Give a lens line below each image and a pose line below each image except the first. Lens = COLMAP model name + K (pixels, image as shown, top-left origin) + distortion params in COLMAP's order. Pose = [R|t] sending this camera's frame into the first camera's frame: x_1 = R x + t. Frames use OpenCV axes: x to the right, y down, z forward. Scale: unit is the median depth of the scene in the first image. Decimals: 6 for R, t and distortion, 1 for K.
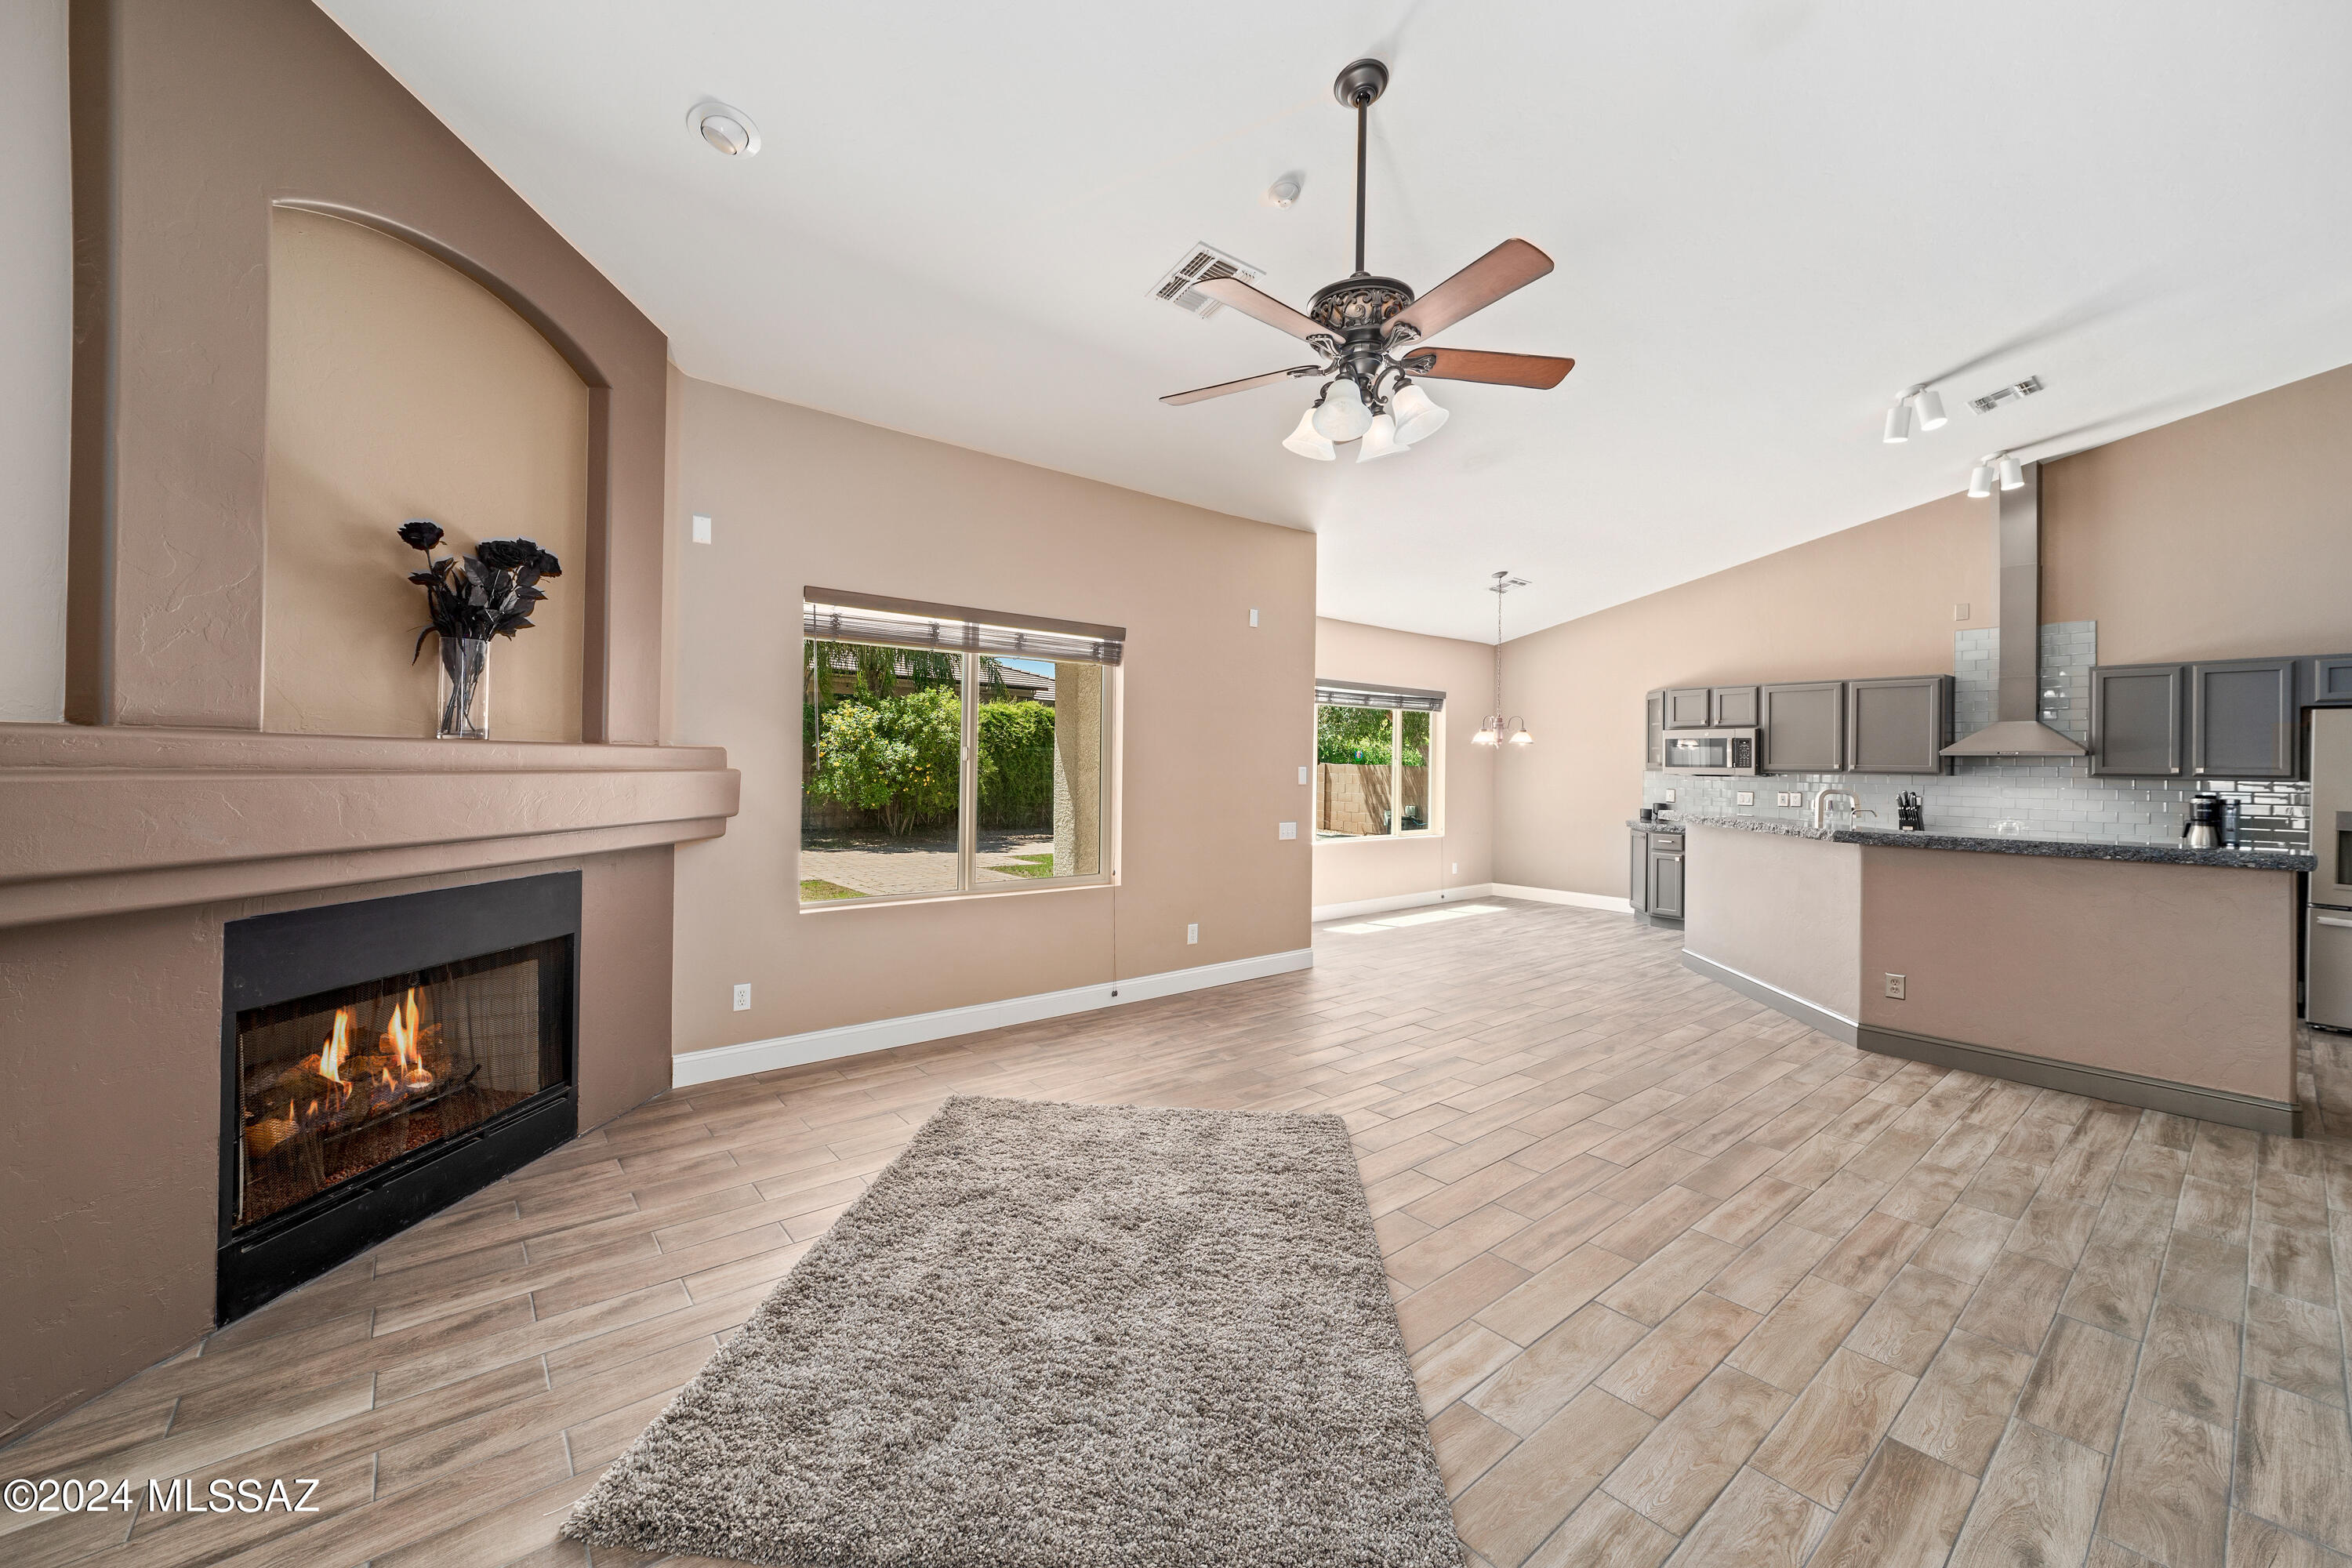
lens RADIAL K [[918.0, 0, 1182.4], [0, 918.0, 761.7], [0, 0, 1]] dist [0.000766, 0.000032]
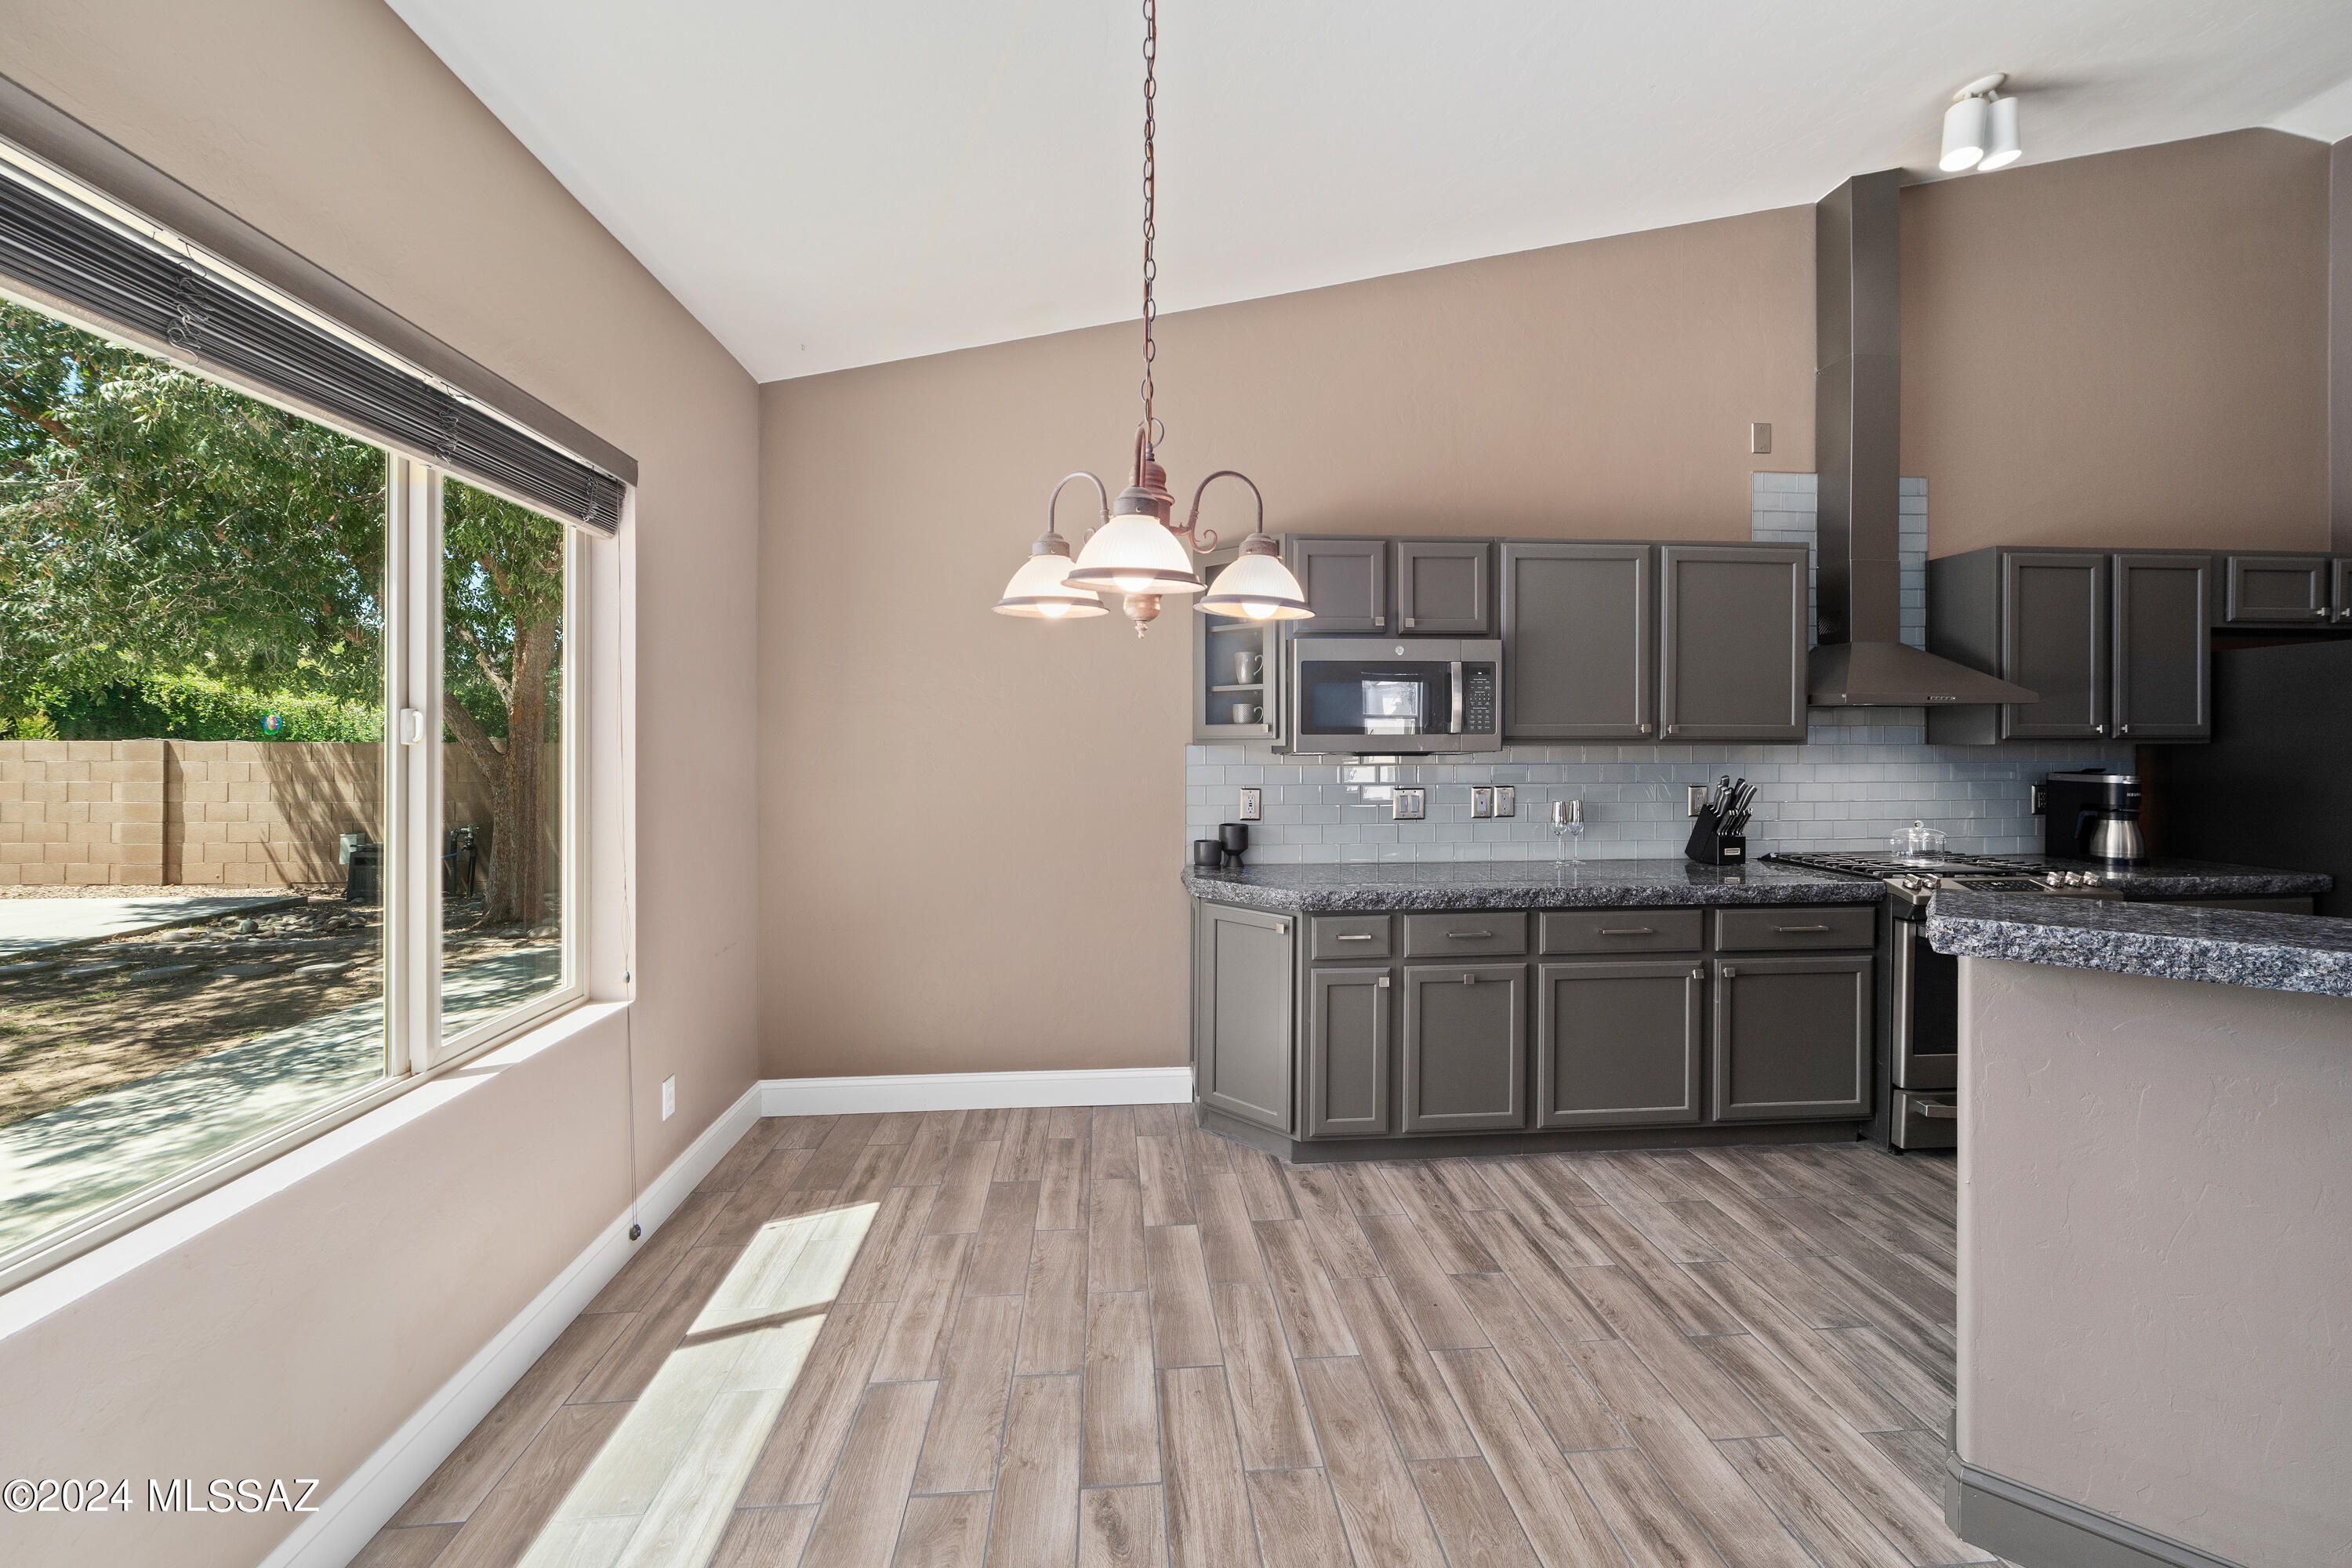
lens RADIAL K [[861.1, 0, 1120.9], [0, 861.1, 740.9], [0, 0, 1]] dist [0.000601, 0.000051]
pose [[0.579148, -0.012955, 0.815119, 0.220239], [0.008305, 0.999916, 0.009991, 0.005295], [-0.815180, 0.000984, 0.579207, 0.994986]]
